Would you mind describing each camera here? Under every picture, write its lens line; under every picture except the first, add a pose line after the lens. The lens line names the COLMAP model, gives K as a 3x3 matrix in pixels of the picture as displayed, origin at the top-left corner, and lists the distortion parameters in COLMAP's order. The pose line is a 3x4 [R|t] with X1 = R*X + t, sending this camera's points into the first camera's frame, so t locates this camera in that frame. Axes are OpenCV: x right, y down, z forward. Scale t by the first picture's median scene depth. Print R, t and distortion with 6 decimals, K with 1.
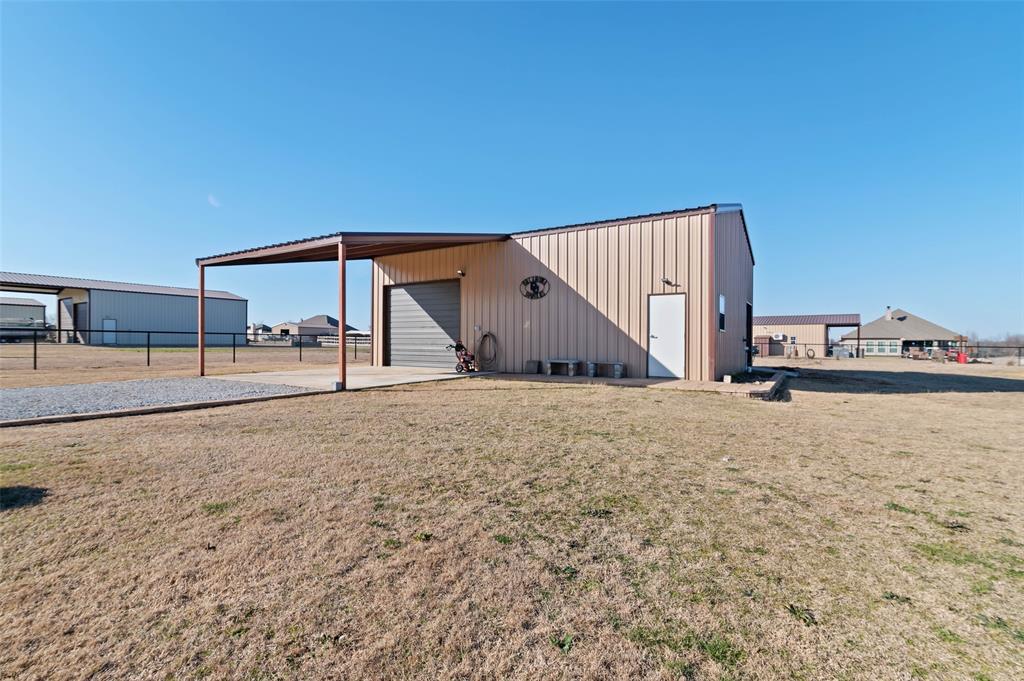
lens RADIAL K [[467.4, 0, 512.0], [0, 467.4, 340.5], [0, 0, 1]] dist [-0.000931, -0.000009]
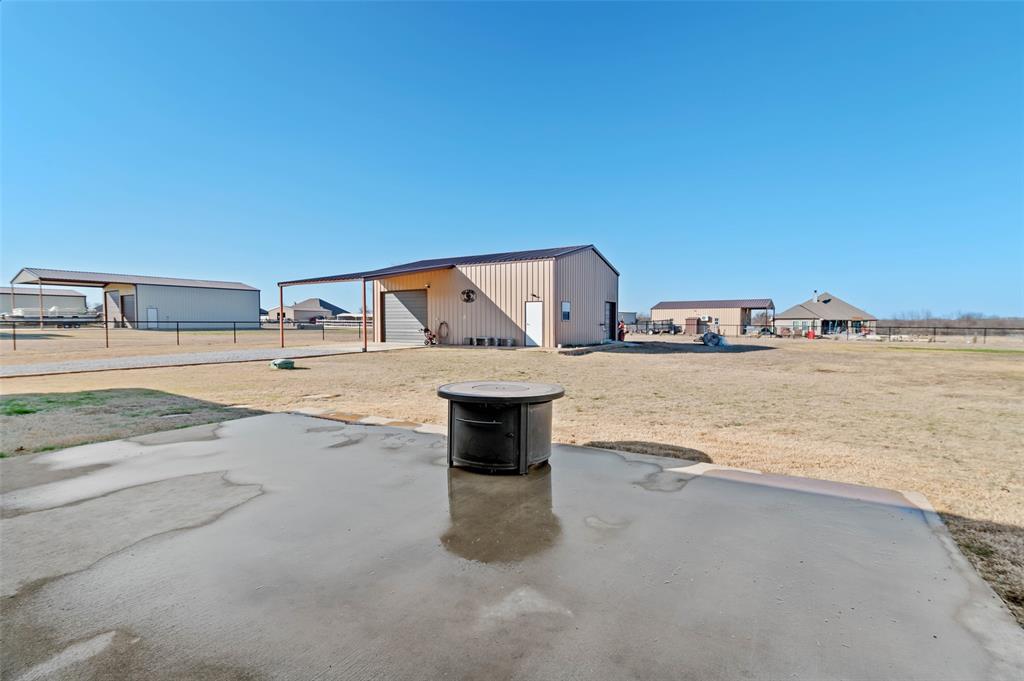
lens RADIAL K [[467.4, 0, 512.0], [0, 467.4, 340.5], [0, 0, 1]] dist [-0.000931, -0.000009]
pose [[0.999734, -0.007603, 0.021793, 0.158156], [0.006678, 0.999088, 0.042181, -0.018110], [-0.022093, -0.042025, 0.998872, -0.698369]]
